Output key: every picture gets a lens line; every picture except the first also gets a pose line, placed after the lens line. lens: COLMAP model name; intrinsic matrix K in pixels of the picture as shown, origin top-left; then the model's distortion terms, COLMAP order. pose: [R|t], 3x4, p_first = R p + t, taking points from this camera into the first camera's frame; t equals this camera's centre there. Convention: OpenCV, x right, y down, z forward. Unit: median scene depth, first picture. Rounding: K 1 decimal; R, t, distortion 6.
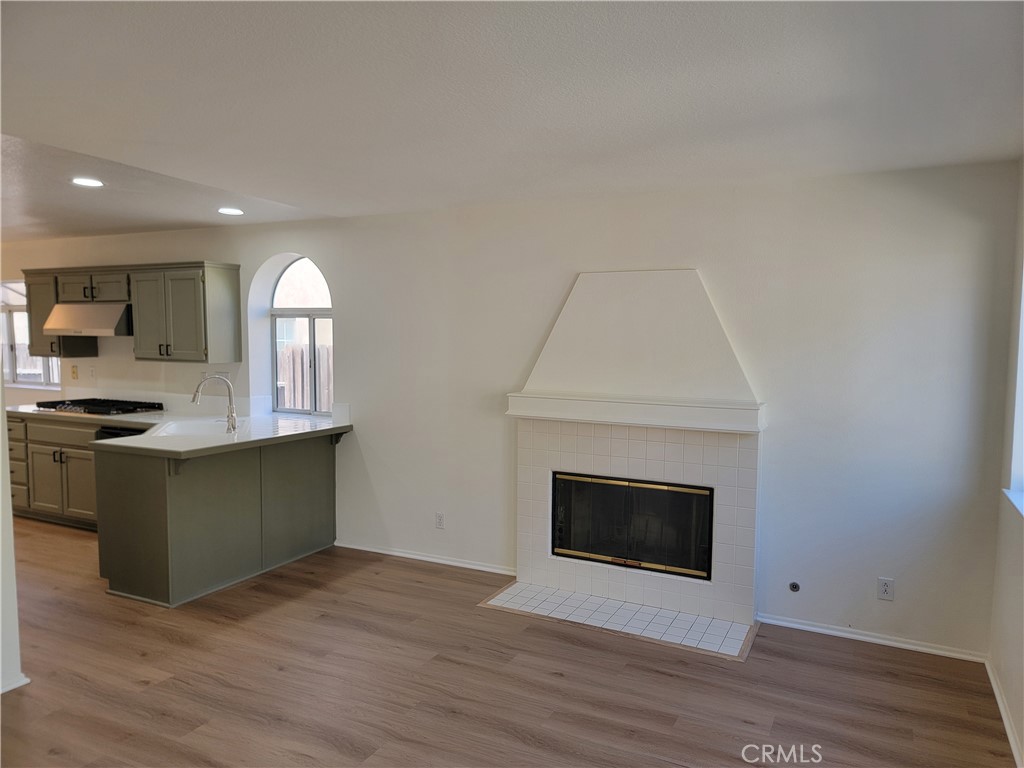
lens RADIAL K [[725.7, 0, 512.0], [0, 725.7, 384.0], [0, 0, 1]] dist [-0.000652, -0.001232]
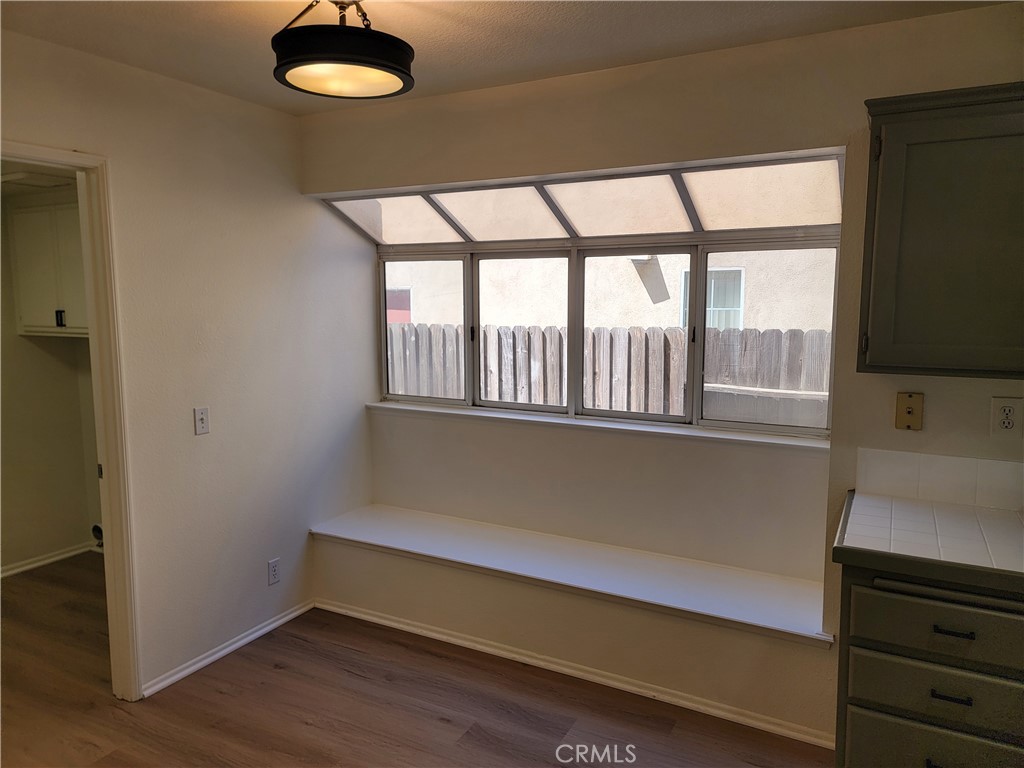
lens RADIAL K [[712.7, 0, 512.0], [0, 712.7, 384.0], [0, 0, 1]] dist [0.006599, 0.001898]
pose [[0.999539, 0.006037, -0.029752, -0.667227], [-0.005146, 0.999539, 0.029936, -0.032474], [0.029919, -0.029769, 0.999109, 0.553638]]
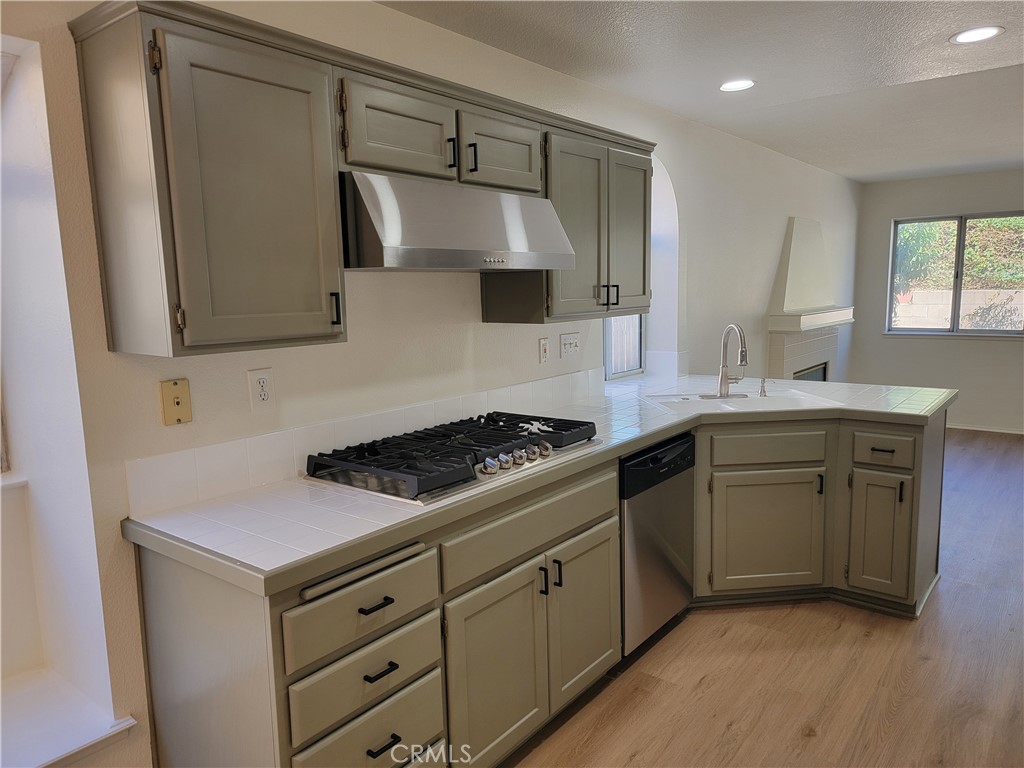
lens RADIAL K [[712.7, 0, 512.0], [0, 712.7, 384.0], [0, 0, 1]] dist [0.006599, 0.001898]
pose [[0.179651, -0.135140, 0.974404, -0.728260], [0.108669, 0.987183, 0.116877, -0.035415], [-0.977710, 0.084890, 0.192034, 0.692227]]
